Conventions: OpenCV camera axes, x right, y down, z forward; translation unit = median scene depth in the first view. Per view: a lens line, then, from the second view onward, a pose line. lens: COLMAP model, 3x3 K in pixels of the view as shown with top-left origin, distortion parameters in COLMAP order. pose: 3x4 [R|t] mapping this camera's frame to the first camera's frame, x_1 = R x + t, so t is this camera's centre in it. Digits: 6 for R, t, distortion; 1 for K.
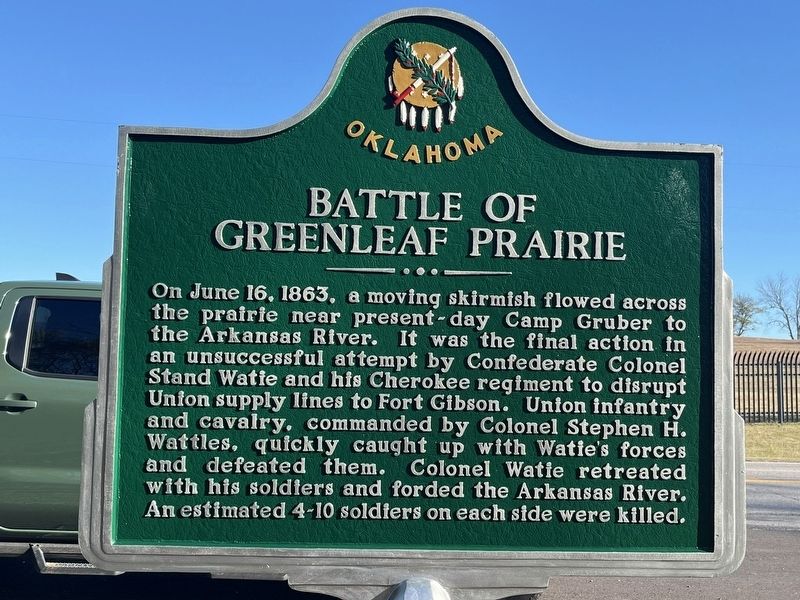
lens RADIAL K [[897.6, 0, 399.6], [0, 897.6, 296.5], [0, 0, 1]] dist [0.000081, 0.000000]
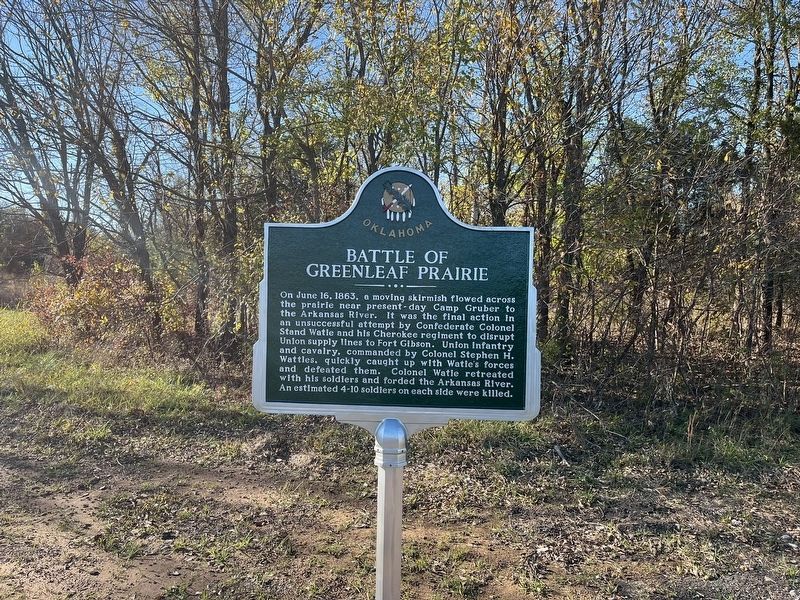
lens RADIAL K [[578.8, 0, 396.9], [0, 578.8, 307.4], [0, 0, 1]] dist [-0.041575, -0.026886]
pose [[0.995563, 0.001386, -0.094084, 0.164770], [0.006586, 0.996412, 0.084375, -0.097906], [0.093864, -0.084620, 0.991982, -0.453748]]
